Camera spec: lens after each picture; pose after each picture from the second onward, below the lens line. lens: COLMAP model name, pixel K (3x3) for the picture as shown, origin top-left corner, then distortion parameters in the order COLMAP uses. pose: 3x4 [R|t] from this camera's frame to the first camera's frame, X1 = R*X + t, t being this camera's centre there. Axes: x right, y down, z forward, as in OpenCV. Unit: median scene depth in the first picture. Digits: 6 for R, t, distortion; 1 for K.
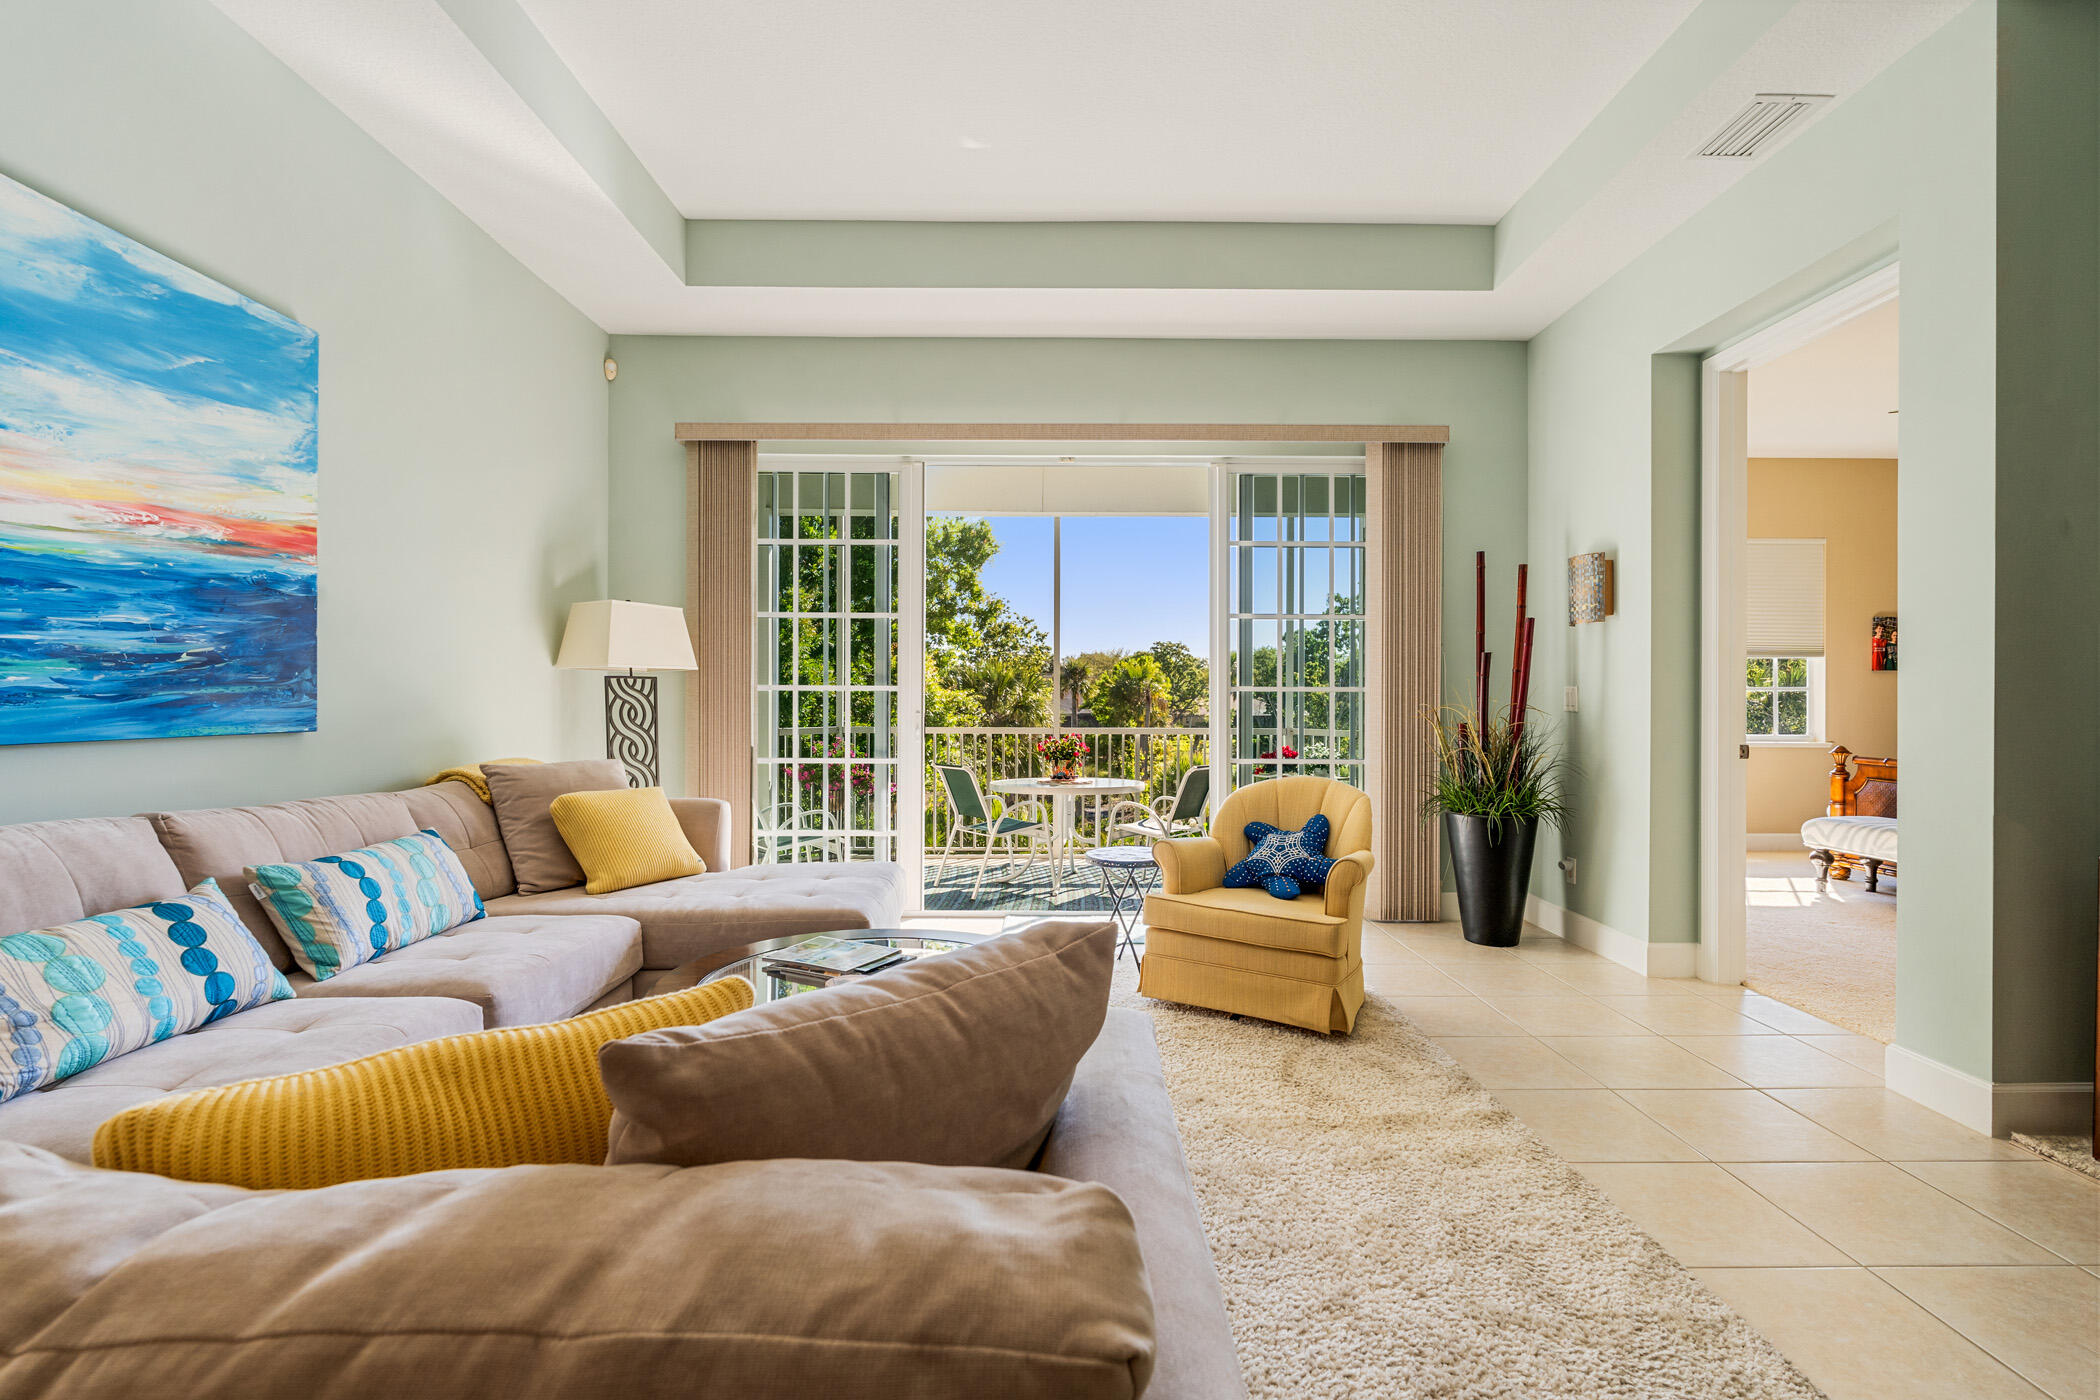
lens RADIAL K [[943.6, 0, 1056.4], [0, 943.6, 705.2], [0, 0, 1]] dist [-0.006930, 0.000527]
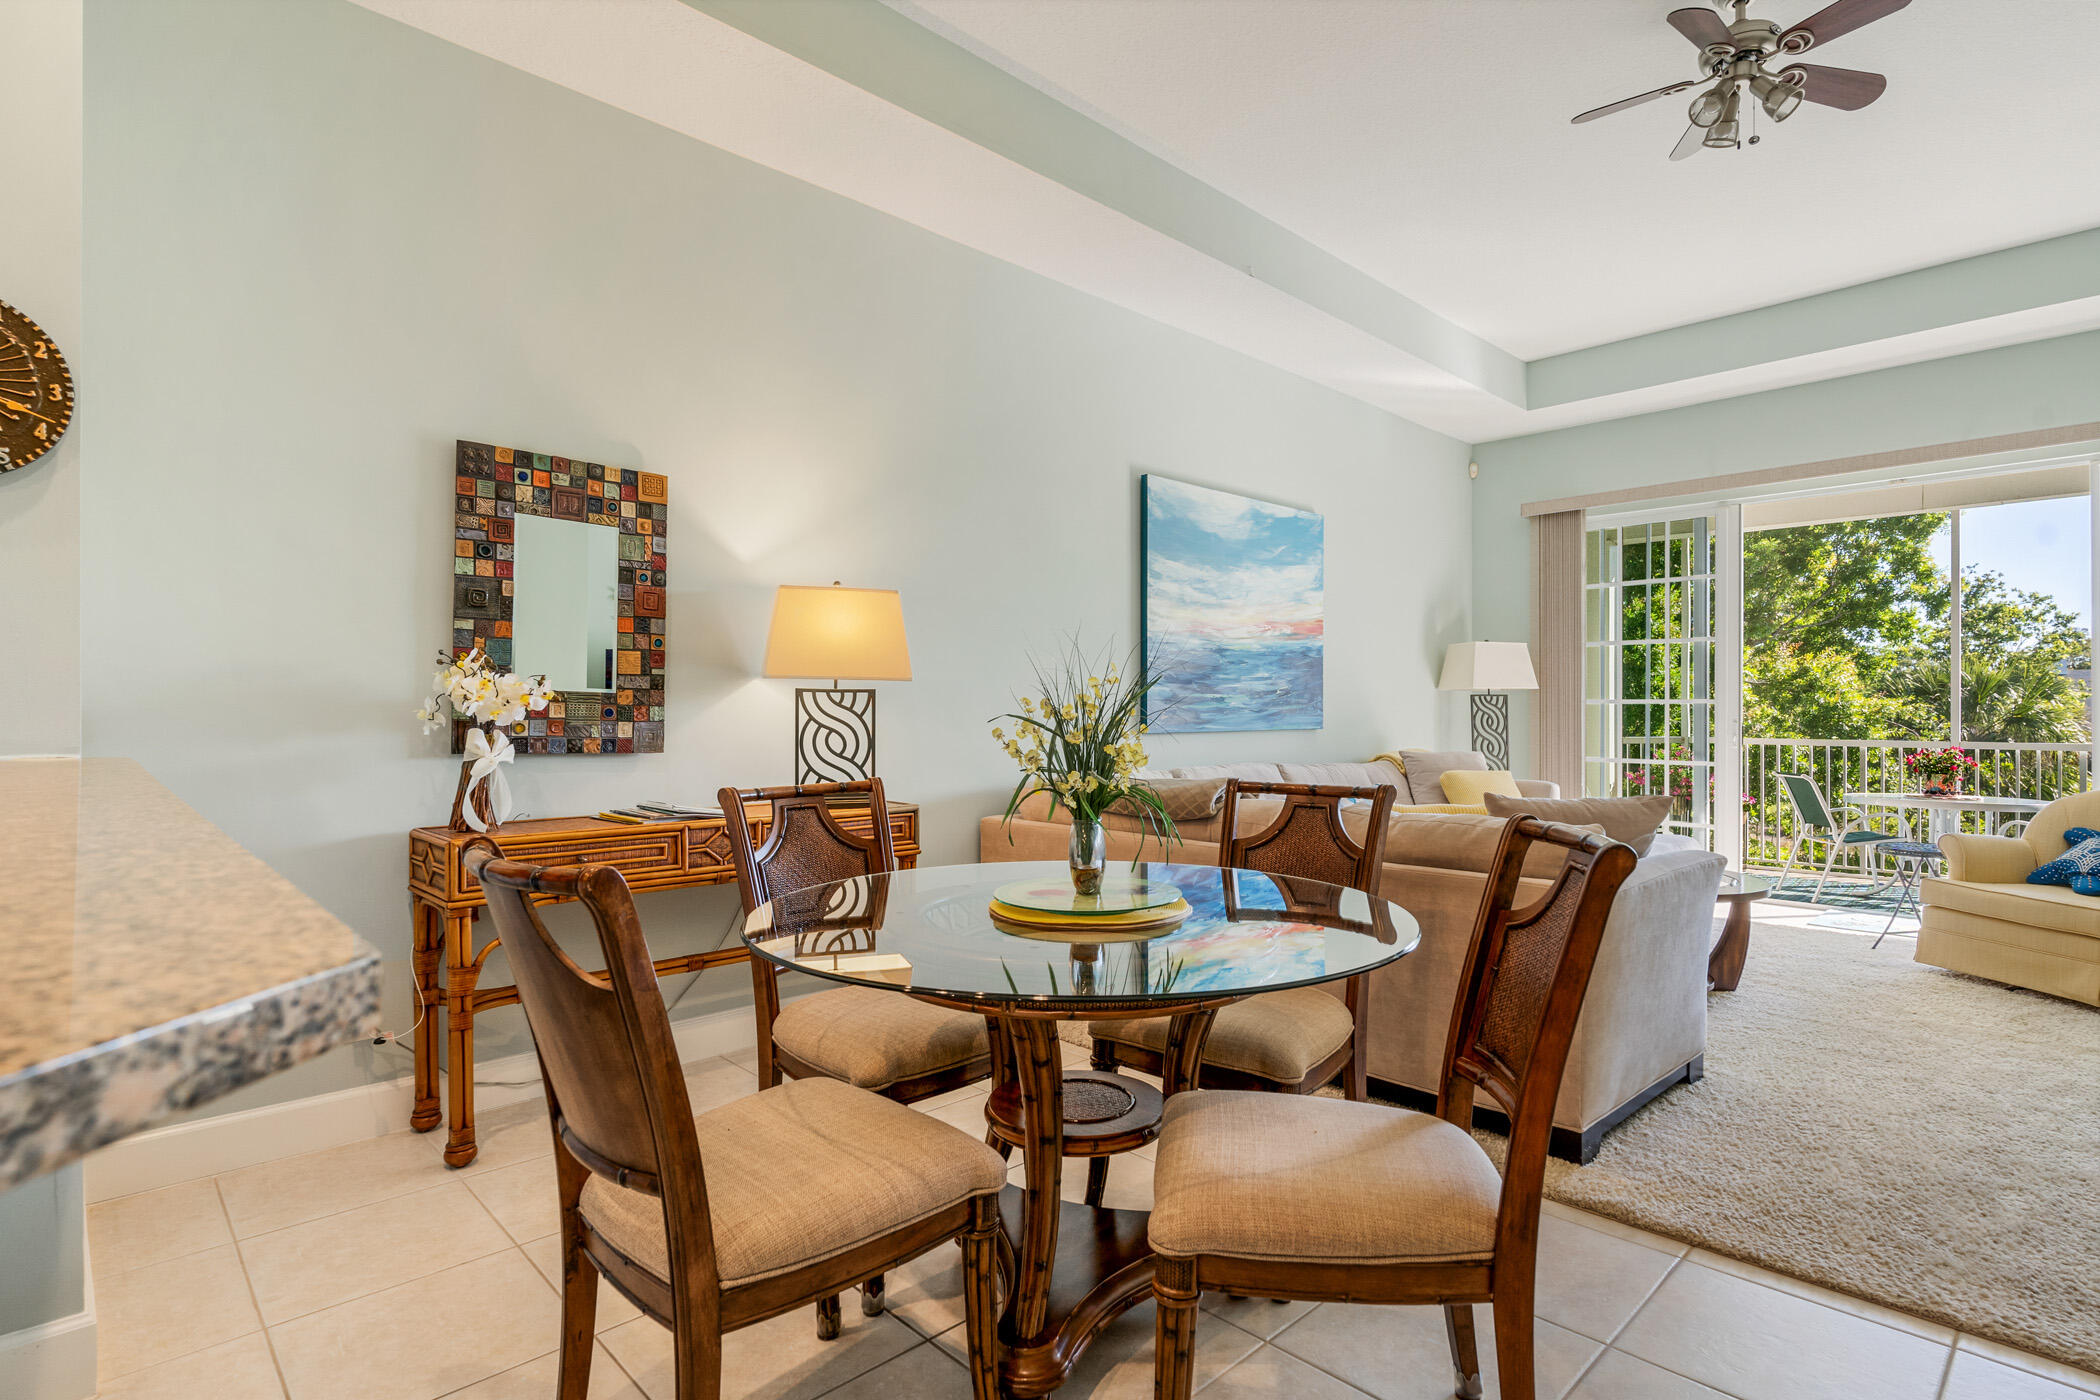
lens RADIAL K [[1044.2, 0, 1060.0], [0, 1044.2, 708.2], [0, 0, 1]] dist [-0.003316, -0.000755]
pose [[0.688222, -0.004486, -0.725486, 0.272596], [-0.001854, 0.999967, -0.007942, 0.003141], [0.725498, 0.006811, 0.688191, -0.613939]]
